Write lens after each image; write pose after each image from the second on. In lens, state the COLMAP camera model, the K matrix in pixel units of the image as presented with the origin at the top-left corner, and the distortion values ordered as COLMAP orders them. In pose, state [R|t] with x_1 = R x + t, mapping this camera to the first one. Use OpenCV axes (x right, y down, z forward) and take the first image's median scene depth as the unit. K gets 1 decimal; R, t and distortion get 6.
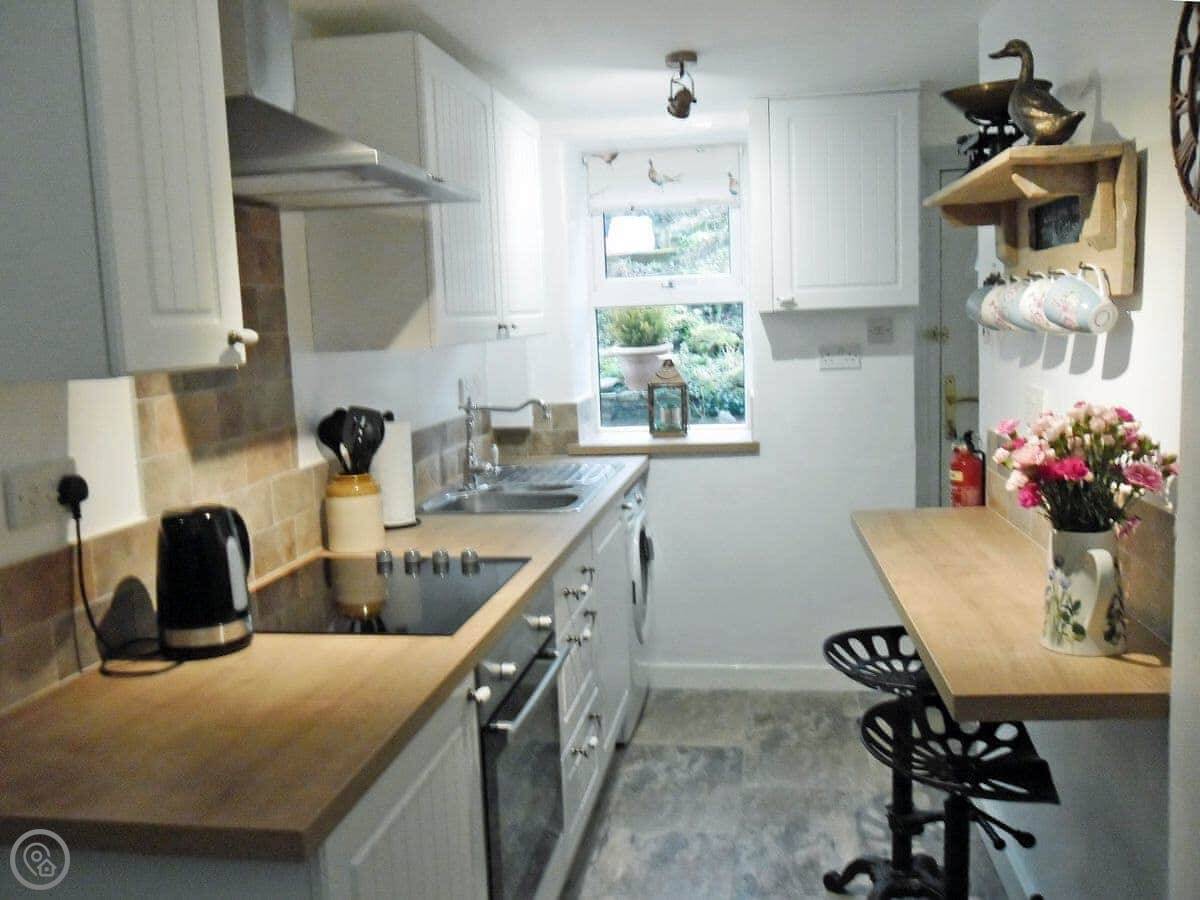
lens RADIAL K [[1041.8, 0, 600.8], [0, 1041.8, 453.2], [0, 0, 1]] dist [-0.026584, -0.002007]
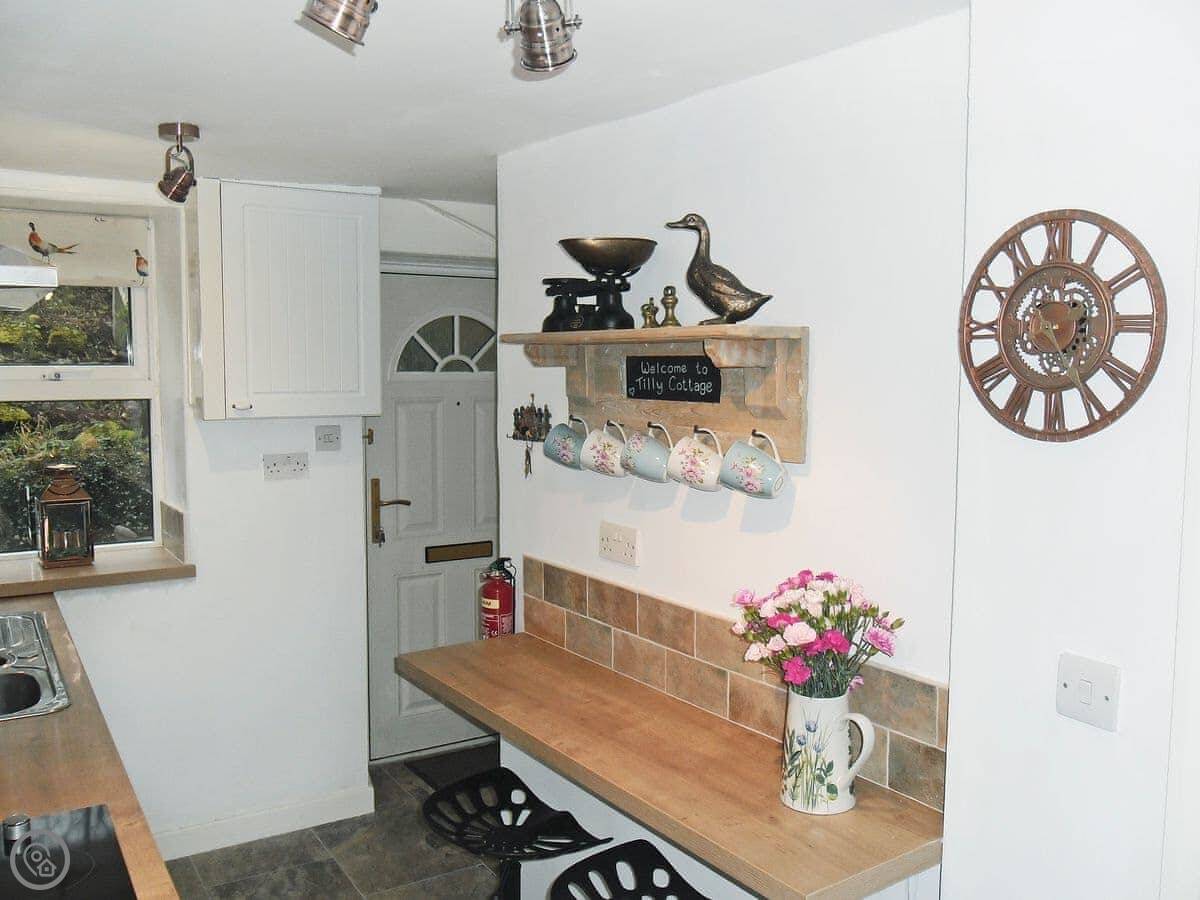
lens RADIAL K [[1041.8, 0, 598.9], [0, 1041.8, 449.0], [0, 0, 1]] dist [-0.026584, -0.002007]
pose [[0.753868, -0.015517, 0.656842, -0.079570], [0.052520, 0.997945, -0.036702, -0.029156], [-0.654923, 0.062166, 0.753134, 0.064176]]
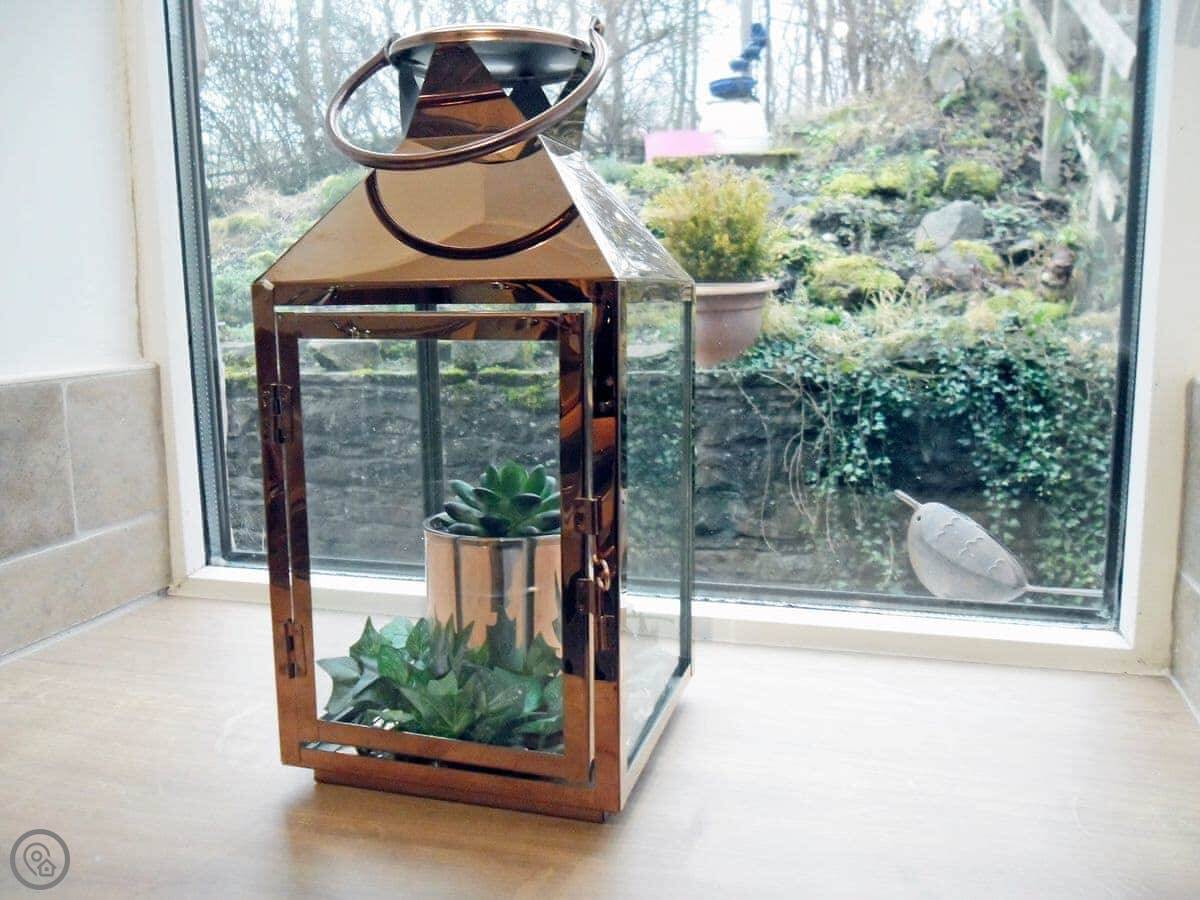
lens RADIAL K [[1041.8, 0, 601.8], [0, 1041.8, 453.1], [0, 0, 1]] dist [-0.026584, -0.002007]
pose [[0.991912, 0.048940, -0.117112, 0.048280], [-0.046645, 0.998663, 0.022263, -0.026273], [0.118045, -0.016620, 0.992869, 0.476845]]
